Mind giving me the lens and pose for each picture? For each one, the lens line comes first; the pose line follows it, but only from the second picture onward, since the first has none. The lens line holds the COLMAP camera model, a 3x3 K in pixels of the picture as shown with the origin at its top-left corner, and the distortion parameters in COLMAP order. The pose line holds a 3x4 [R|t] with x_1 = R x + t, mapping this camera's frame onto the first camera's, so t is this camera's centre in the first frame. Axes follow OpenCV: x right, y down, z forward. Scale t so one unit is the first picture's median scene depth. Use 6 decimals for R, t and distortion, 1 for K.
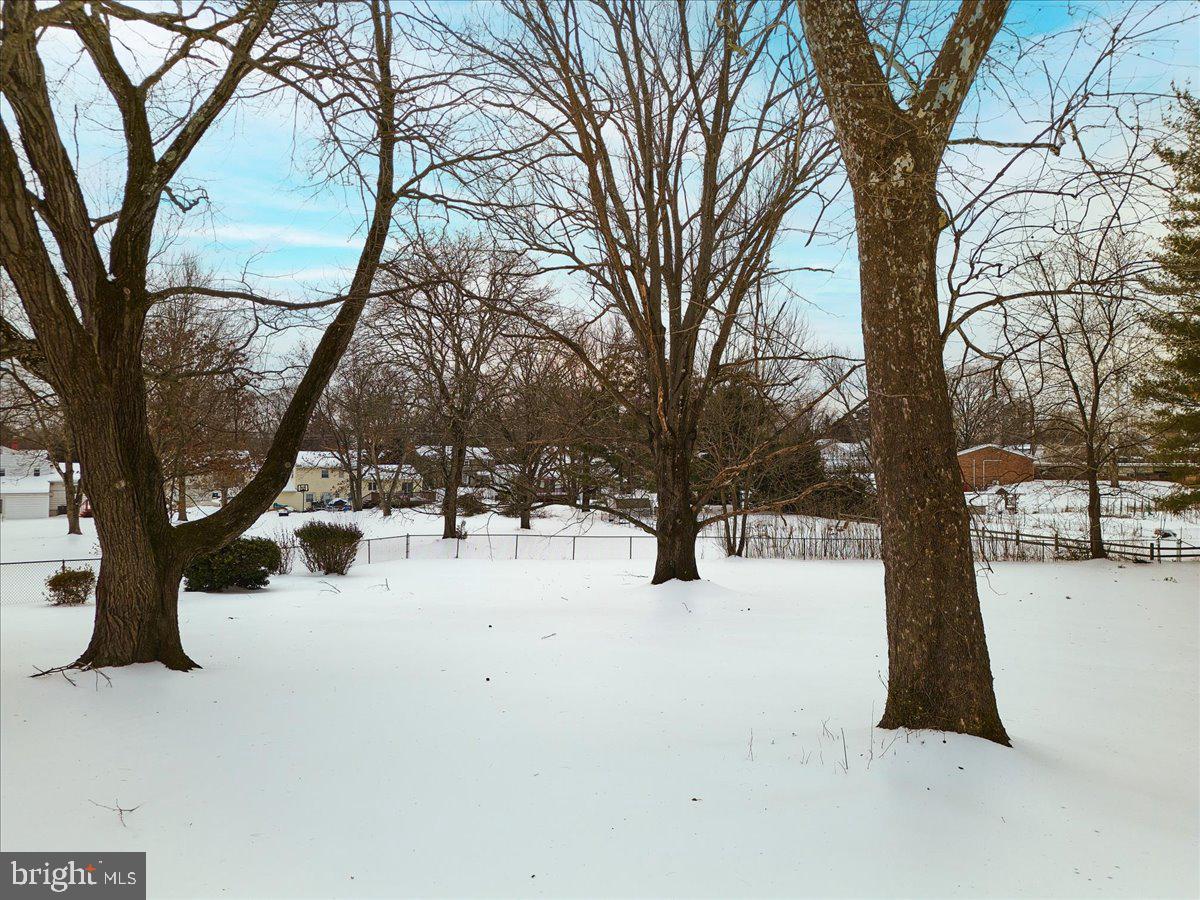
lens RADIAL K [[828.2, 0, 600.0], [0, 828.2, 450.0], [0, 0, 1]] dist [0.038075, -0.000567]
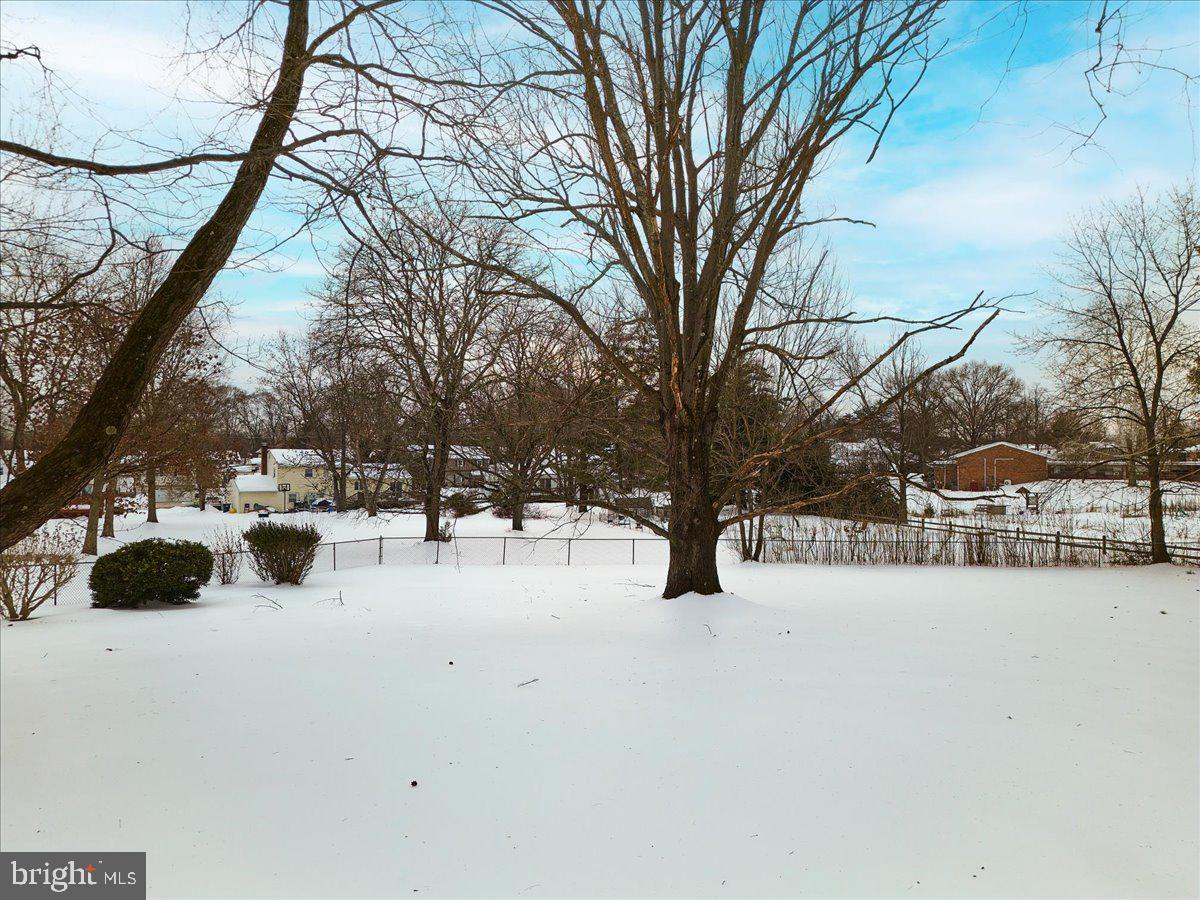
lens RADIAL K [[828.2, 0, 600.0], [0, 828.2, 450.0], [0, 0, 1]] dist [0.038075, -0.000567]
pose [[0.999996, -0.000747, 0.002747, -0.001103], [0.000752, 0.999998, -0.001927, 0.012146], [-0.002746, 0.001929, 0.999994, 0.126352]]
